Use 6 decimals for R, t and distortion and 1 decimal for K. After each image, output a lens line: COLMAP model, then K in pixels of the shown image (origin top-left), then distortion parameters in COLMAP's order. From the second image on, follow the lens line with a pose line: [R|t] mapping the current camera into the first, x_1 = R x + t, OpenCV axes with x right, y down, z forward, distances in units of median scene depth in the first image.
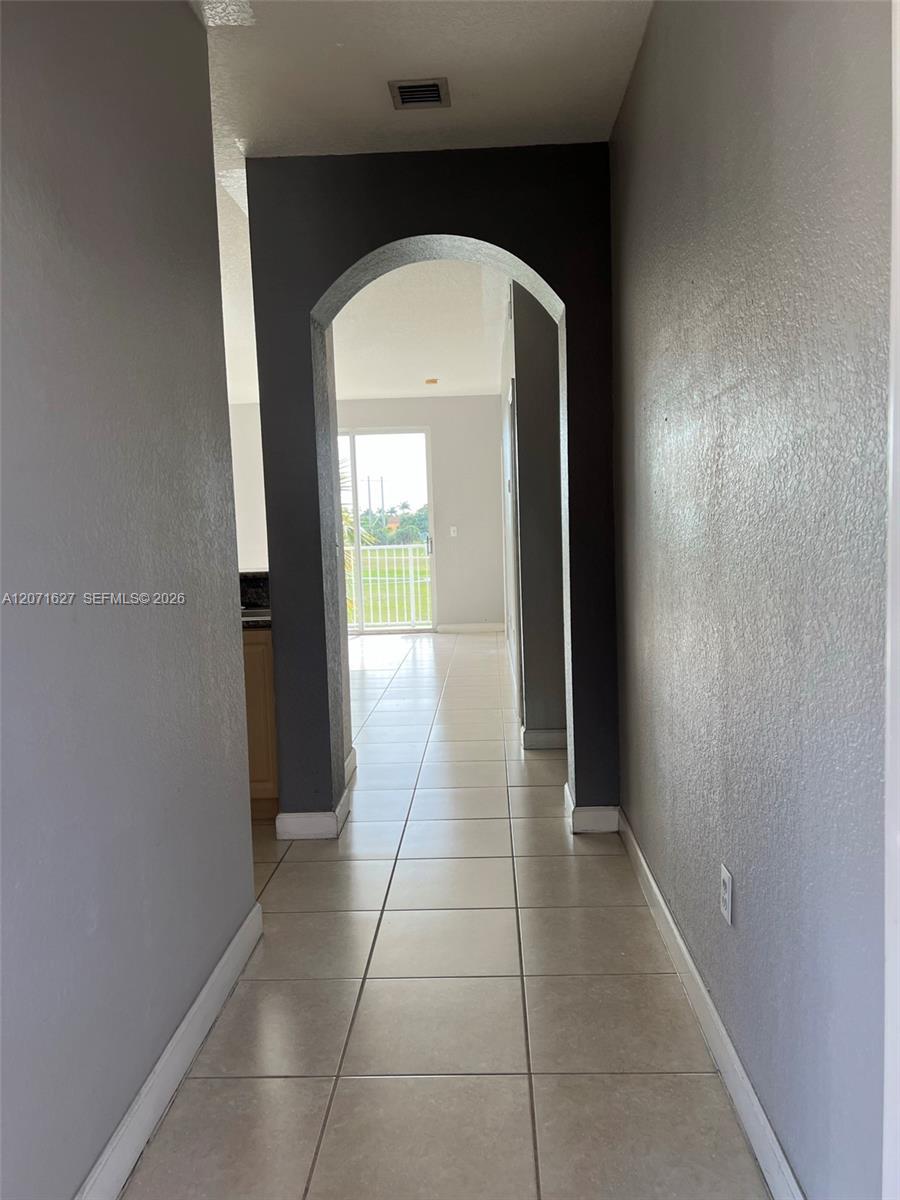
lens RADIAL K [[901.2, 0, 450.0], [0, 901.2, 600.0], [0, 0, 1]] dist [-0.001403, -0.004562]
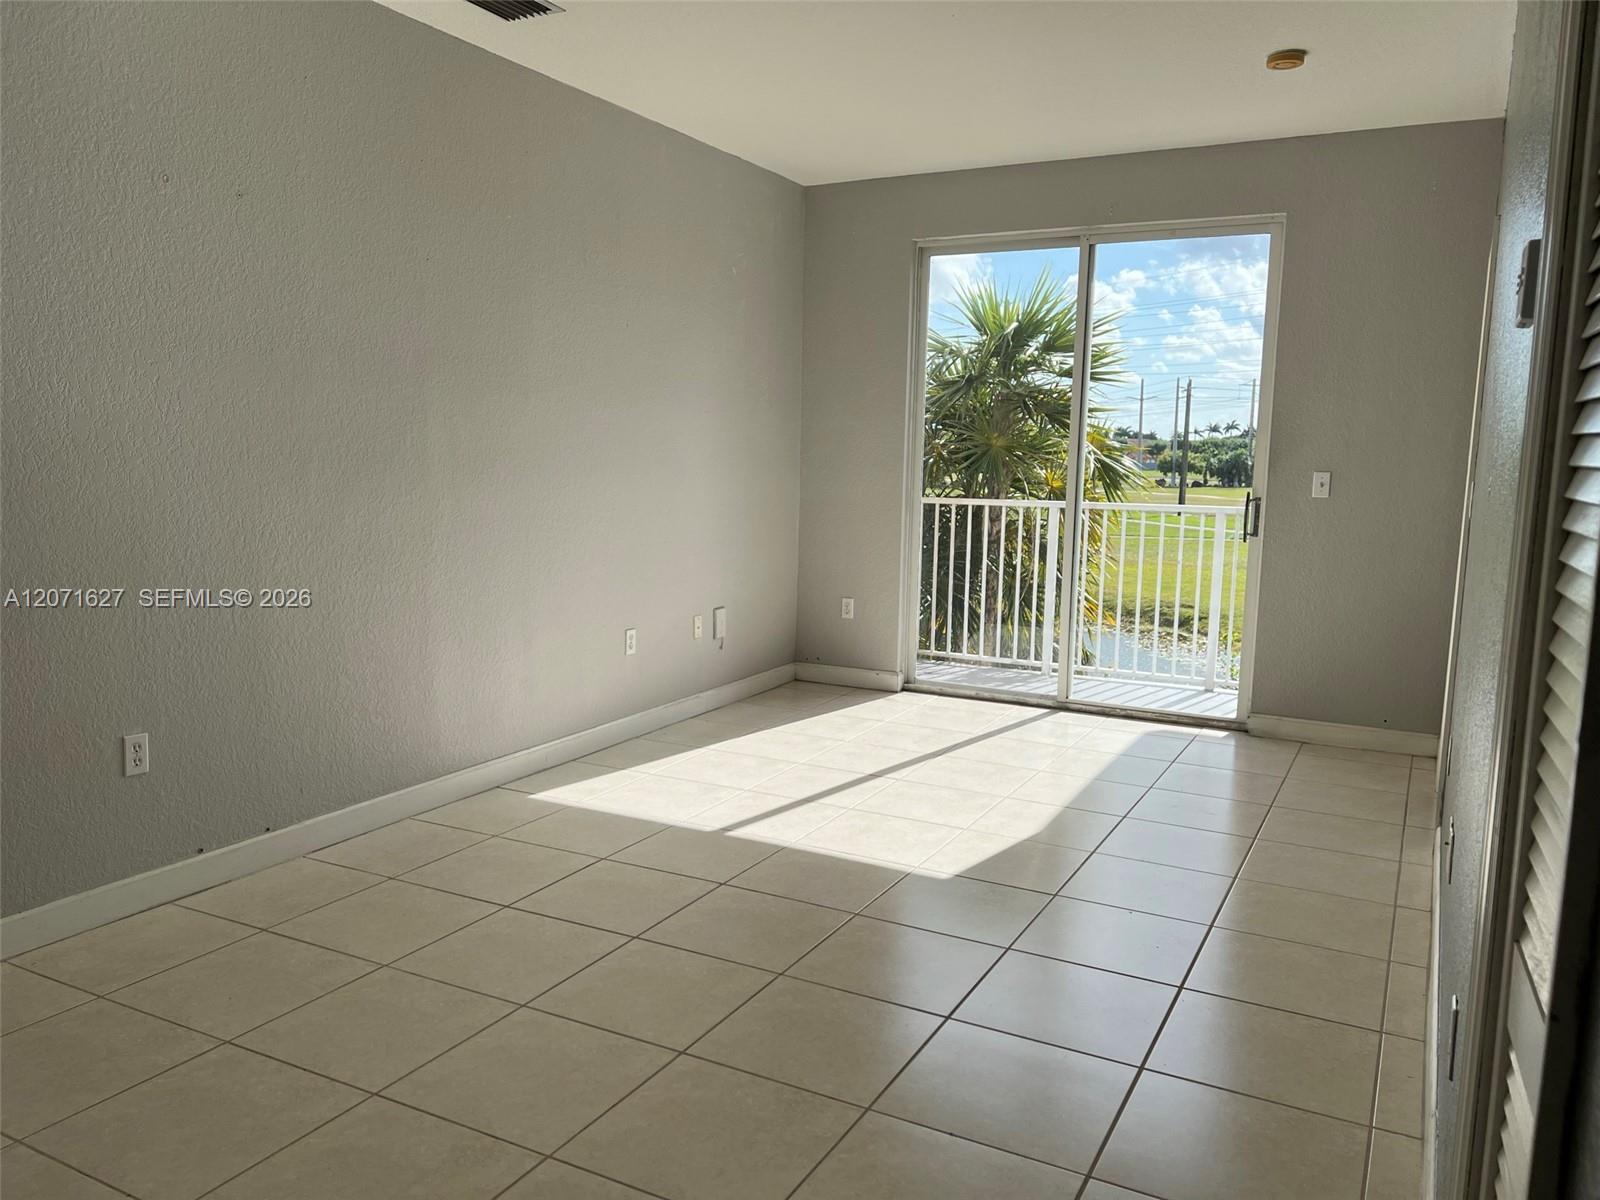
lens RADIAL K [[1201.7, 0, 800.0], [0, 1201.7, 600.0], [0, 0, 1]] dist [-0.001403, -0.004562]
pose [[0.925766, 0.104716, -0.363307, -0.010659], [-0.088506, 0.994204, 0.061032, -0.037744], [0.367592, -0.024346, 0.929668, 0.422329]]
